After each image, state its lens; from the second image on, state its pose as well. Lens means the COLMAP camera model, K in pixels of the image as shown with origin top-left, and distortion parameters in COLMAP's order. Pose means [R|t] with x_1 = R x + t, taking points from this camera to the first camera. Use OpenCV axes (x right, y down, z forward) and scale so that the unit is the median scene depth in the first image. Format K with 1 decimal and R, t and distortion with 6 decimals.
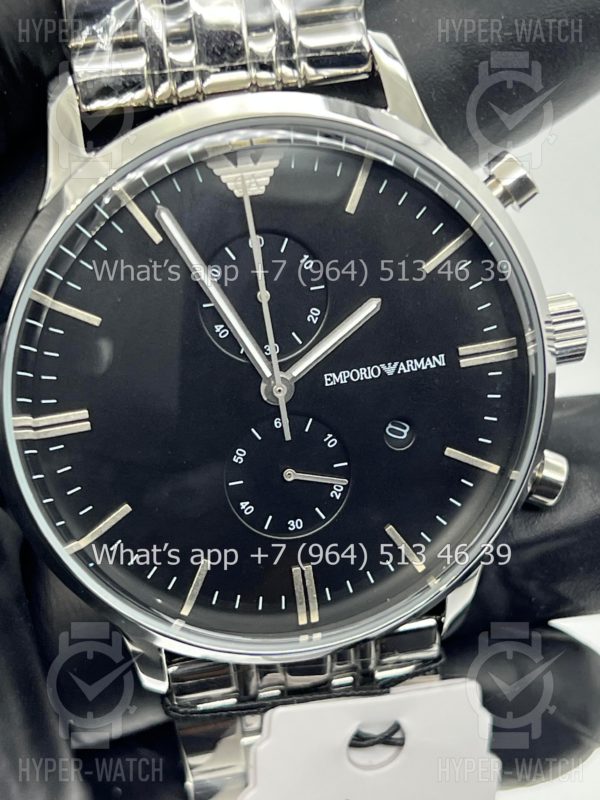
lens RADIAL K [[1892.0, 0, 300.0], [0, 1892.0, 400.0], [0, 0, 1]] dist [0.246738, 0.069789]
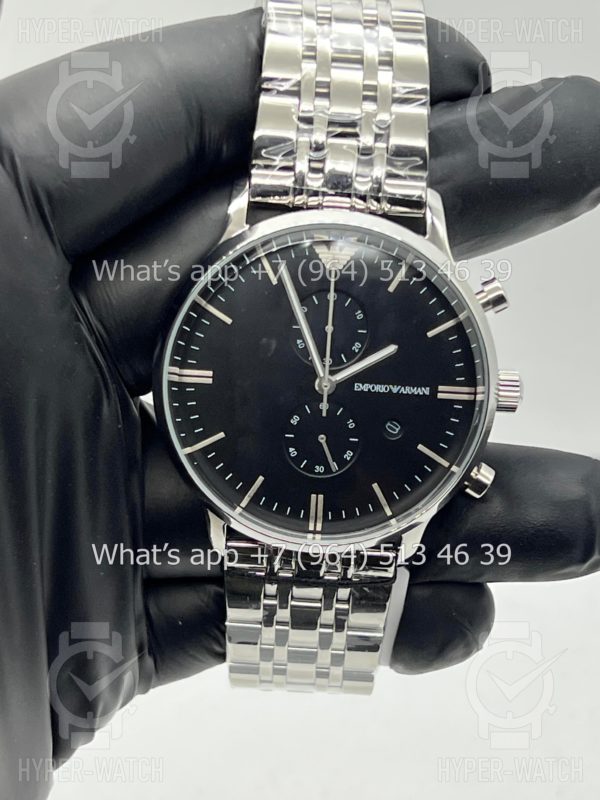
lens RADIAL K [[1848.3, 0, 300.0], [0, 1848.3, 400.0], [0, 0, 1]] dist [0.187869, 0.410837]
pose [[0.969850, 0.220697, -0.103363, 0.136726], [-0.225191, 0.973725, -0.033888, 0.066670], [0.093168, 0.056142, 0.994066, -0.617037]]
